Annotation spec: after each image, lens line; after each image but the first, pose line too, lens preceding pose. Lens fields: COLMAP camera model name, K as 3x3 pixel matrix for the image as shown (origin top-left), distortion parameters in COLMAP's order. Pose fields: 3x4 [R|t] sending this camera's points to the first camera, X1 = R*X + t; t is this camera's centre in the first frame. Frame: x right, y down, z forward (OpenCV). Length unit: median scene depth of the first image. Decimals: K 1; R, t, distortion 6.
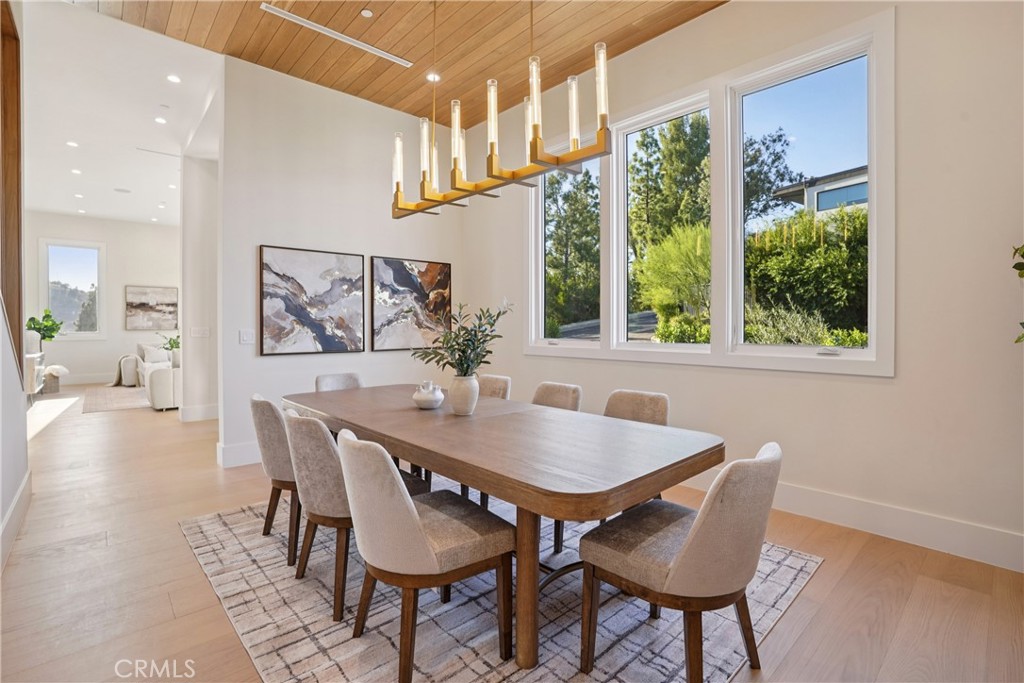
lens RADIAL K [[474.8, 0, 512.4], [0, 474.8, 335.8], [0, 0, 1]] dist [-0.052404, 0.013925]
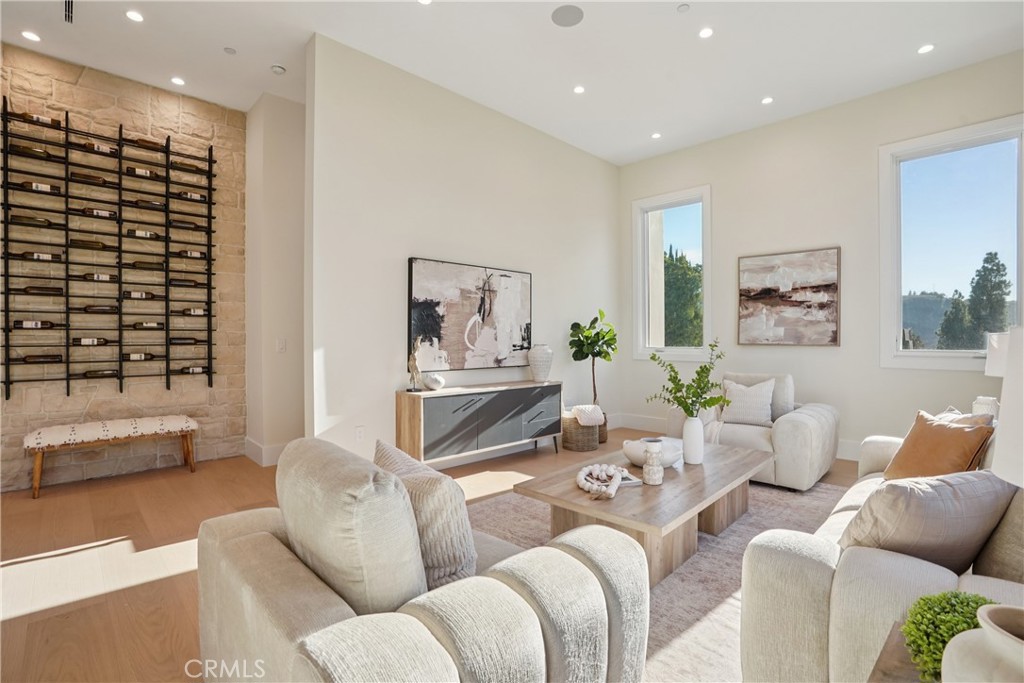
lens RADIAL K [[474.8, 0, 512.4], [0, 474.8, 340.0], [0, 0, 1]] dist [-0.052404, 0.013925]
pose [[0.042057, 0.007658, -0.999086, -0.319309], [-0.019555, 0.999785, 0.006840, -0.015688], [0.998924, 0.019250, 0.042198, 0.704705]]
